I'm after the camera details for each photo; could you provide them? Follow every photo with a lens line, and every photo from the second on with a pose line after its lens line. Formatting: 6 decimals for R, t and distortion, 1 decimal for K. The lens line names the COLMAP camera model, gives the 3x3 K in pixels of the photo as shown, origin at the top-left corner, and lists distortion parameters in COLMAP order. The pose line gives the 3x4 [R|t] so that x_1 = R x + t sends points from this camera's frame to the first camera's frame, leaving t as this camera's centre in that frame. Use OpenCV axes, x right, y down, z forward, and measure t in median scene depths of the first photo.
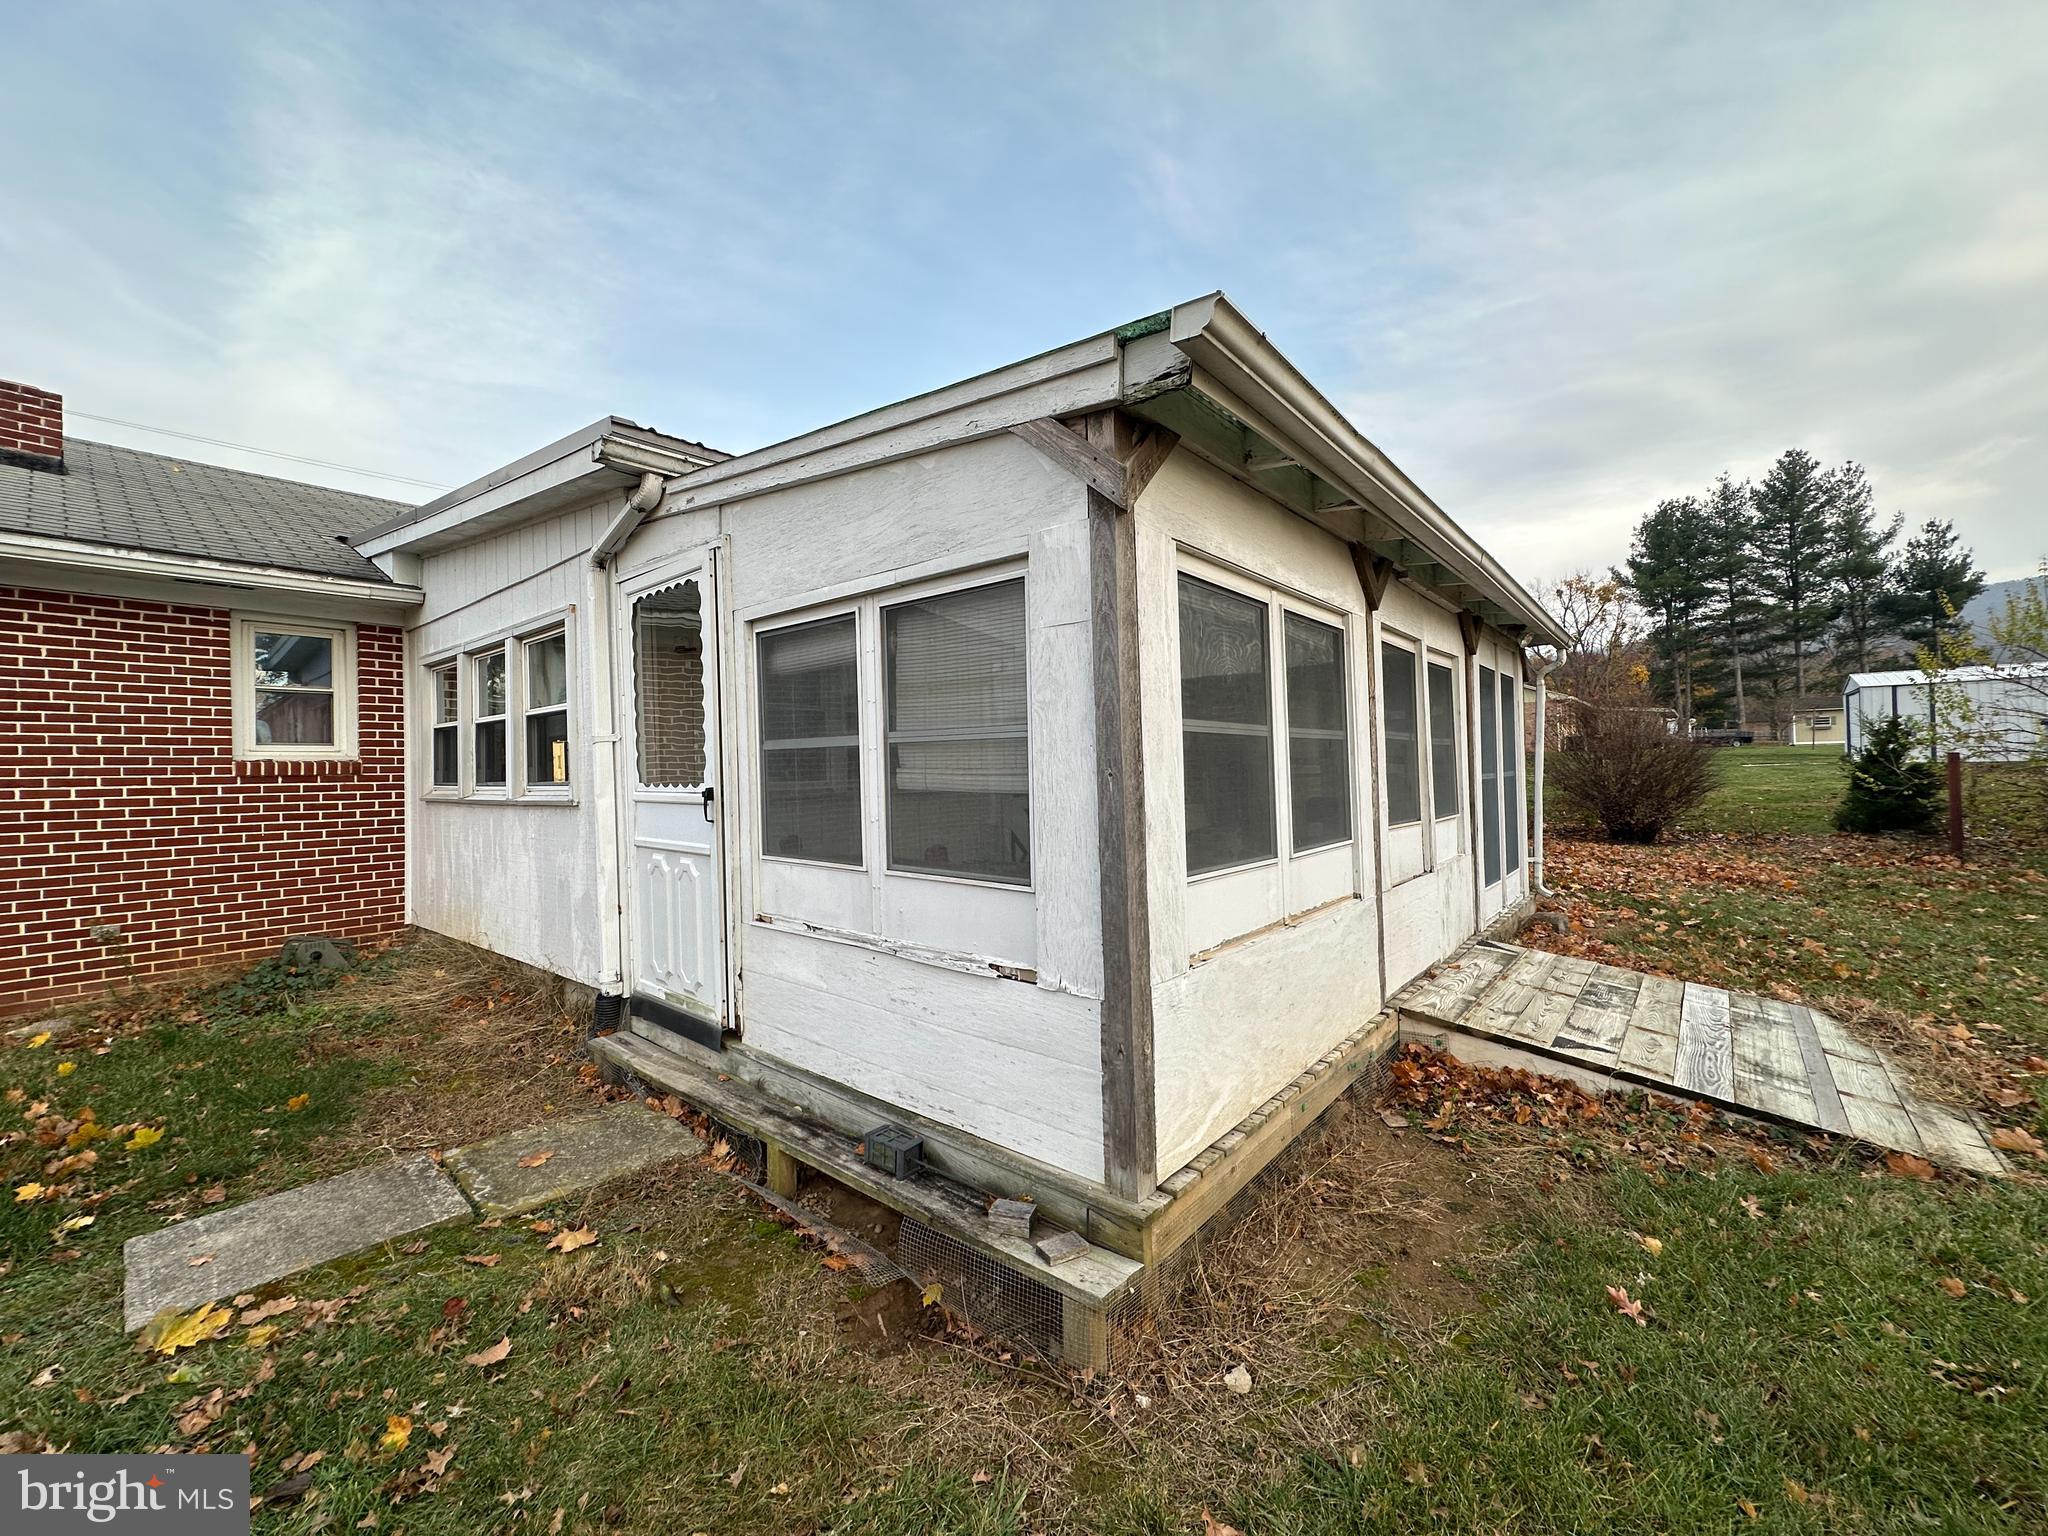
lens RADIAL K [[807.6, 0, 1019.5], [0, 807.6, 753.0], [0, 0, 1]] dist [-0.002870, 0.000823]
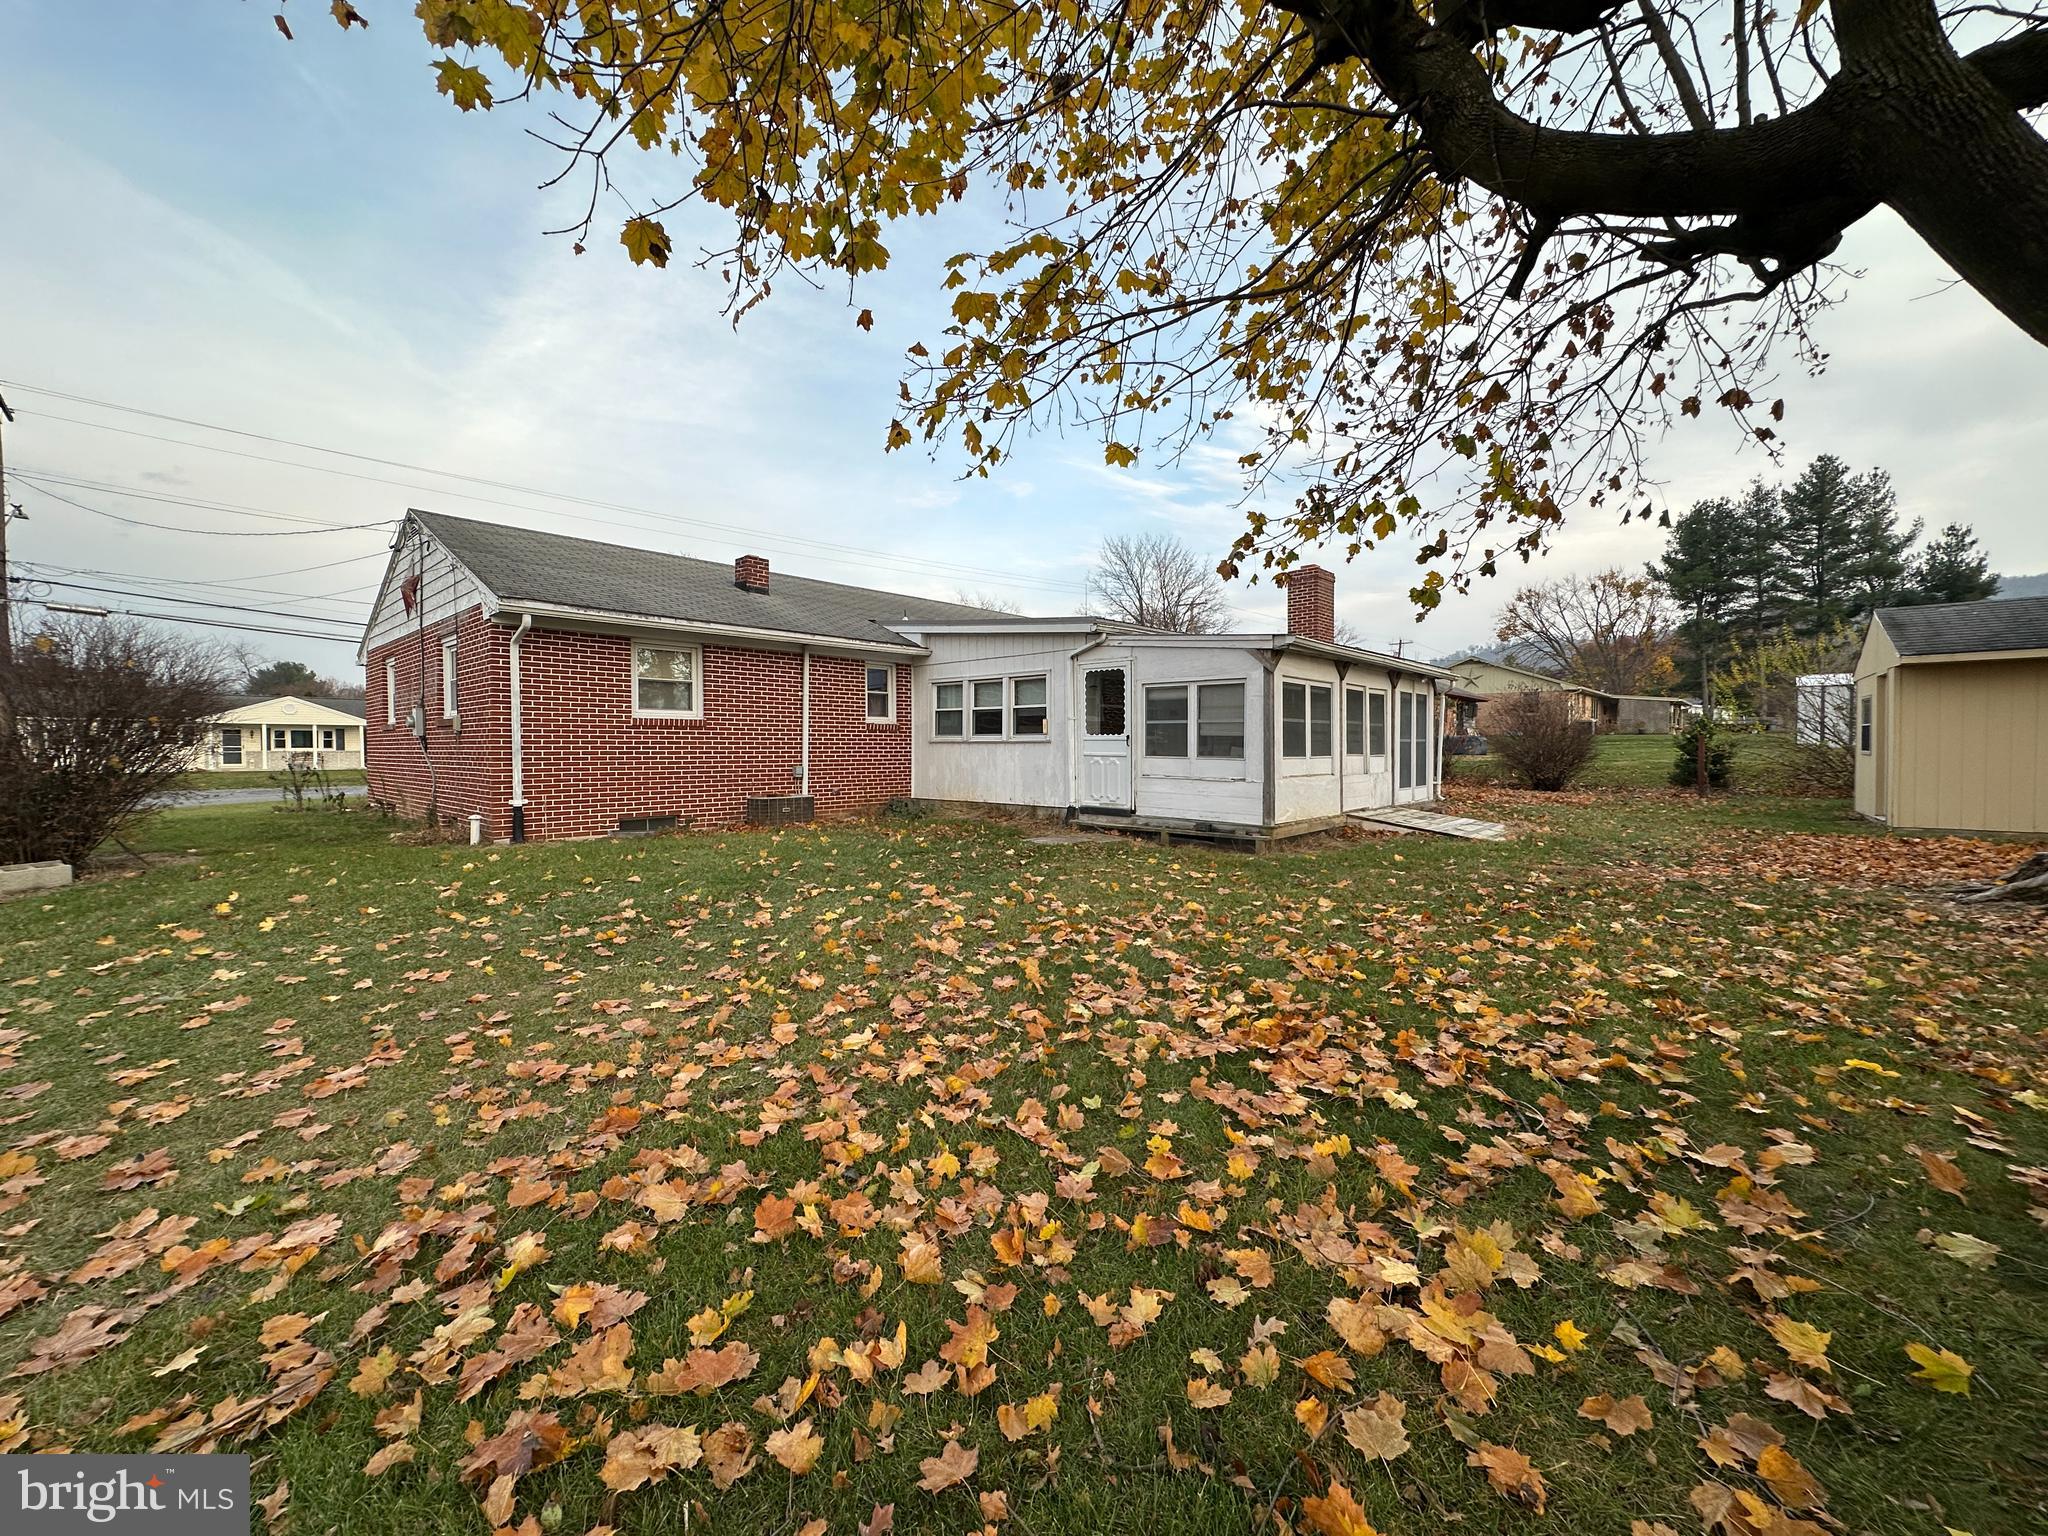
lens RADIAL K [[807.6, 0, 1014.1], [0, 807.6, 734.3], [0, 0, 1]] dist [-0.002870, 0.000823]
pose [[0.998210, 0.018559, -0.056845, -0.036730], [-0.018085, 0.999797, 0.008844, 0.001147], [0.056998, -0.007800, 0.998344, -0.126073]]
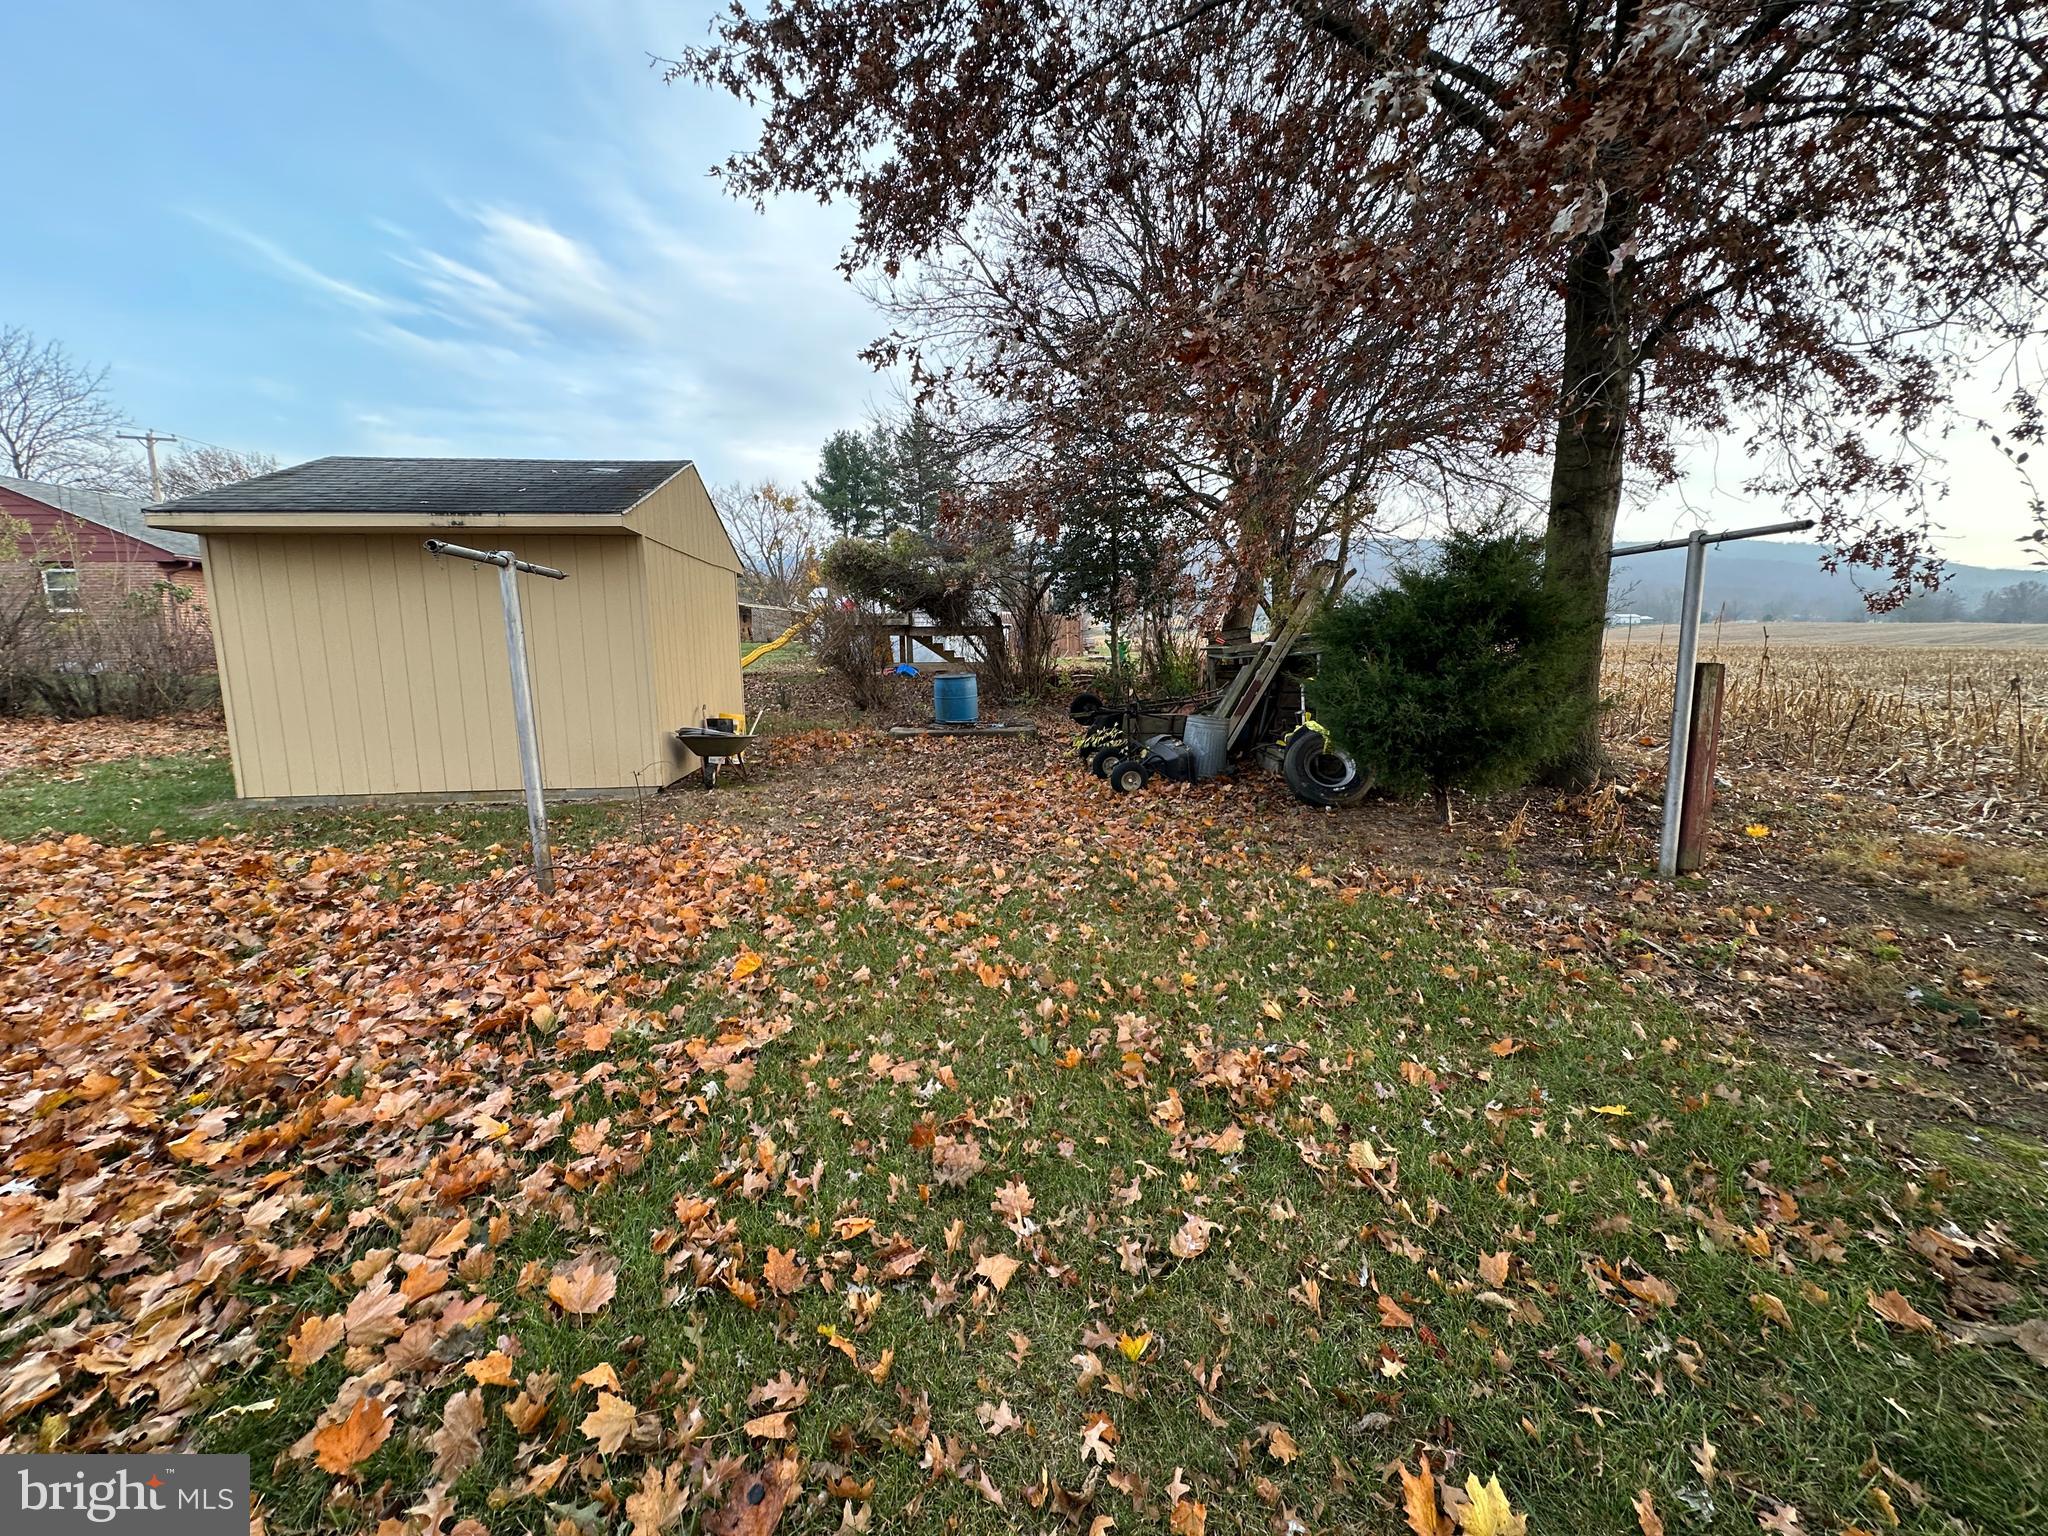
lens RADIAL K [[807.6, 0, 1011.8], [0, 807.6, 774.9], [0, 0, 1]] dist [-0.002870, 0.000823]
pose [[0.726613, -0.085602, 0.681693, 0.151894], [-0.029114, 0.987480, 0.155033, -0.005060], [-0.686429, -0.132496, 0.715024, -0.095460]]
